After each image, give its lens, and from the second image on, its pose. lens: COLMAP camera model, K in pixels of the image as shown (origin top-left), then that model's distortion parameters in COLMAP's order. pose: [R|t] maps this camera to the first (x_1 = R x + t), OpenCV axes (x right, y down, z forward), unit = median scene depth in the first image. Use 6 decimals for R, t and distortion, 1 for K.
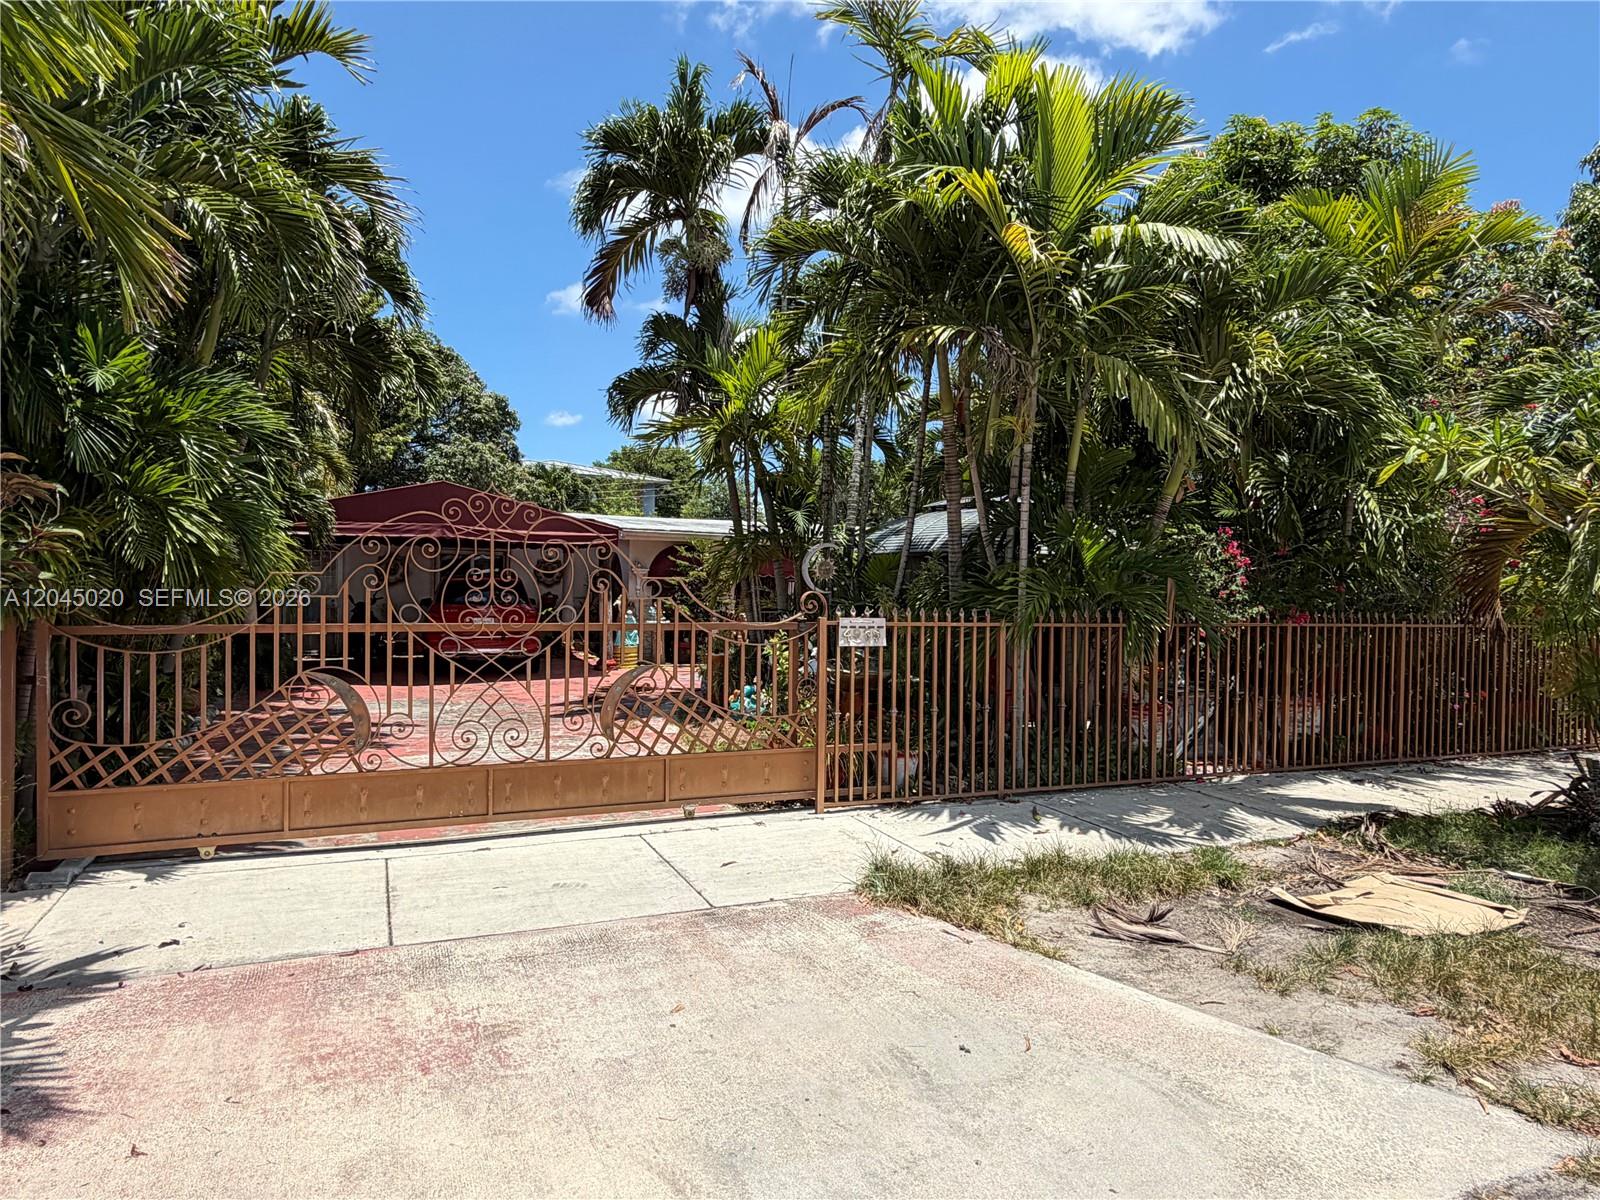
lens RADIAL K [[974.9, 0, 800.4], [0, 974.9, 597.0], [0, 0, 1]] dist [0.004345, 0.000067]
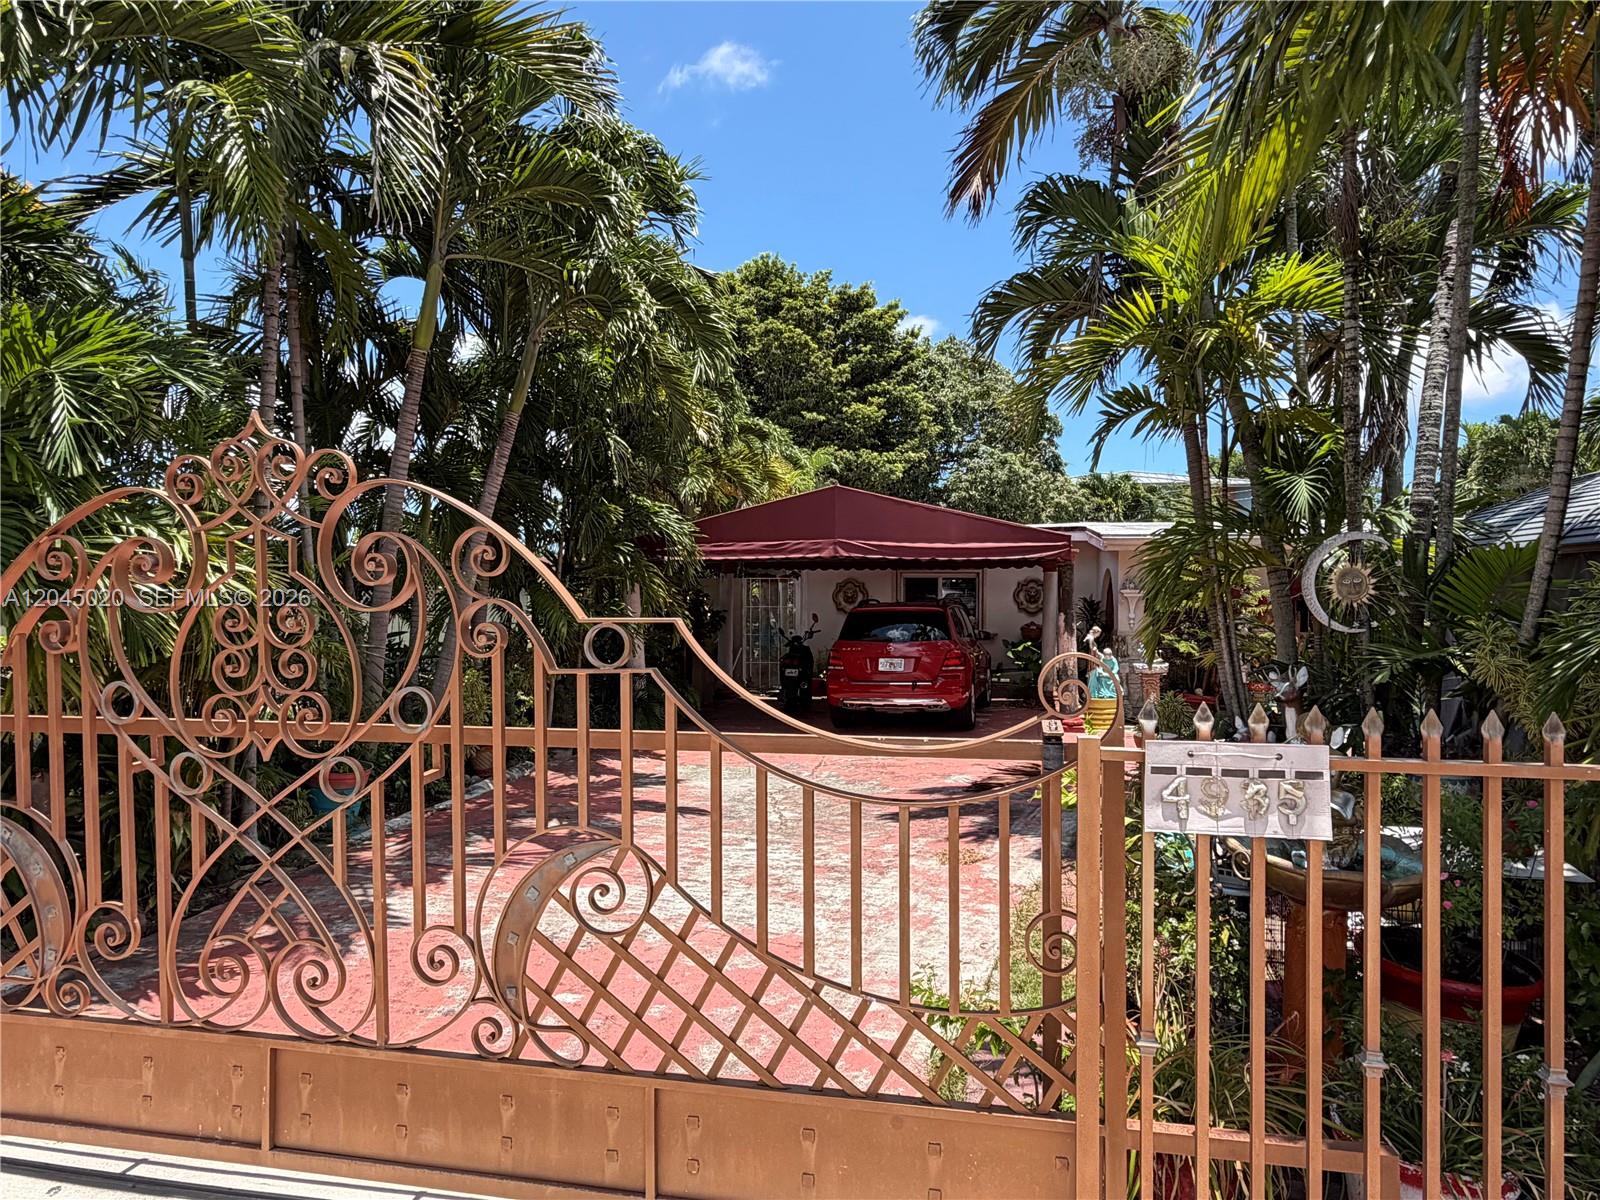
lens RADIAL K [[974.9, 0, 799.1], [0, 974.9, 606.6], [0, 0, 1]] dist [0.004345, 0.000067]
pose [[0.817838, -0.013834, -0.575282, 0.083492], [0.006088, 0.999863, -0.015389, -0.011109], [0.575416, 0.009083, 0.817810, 0.438575]]
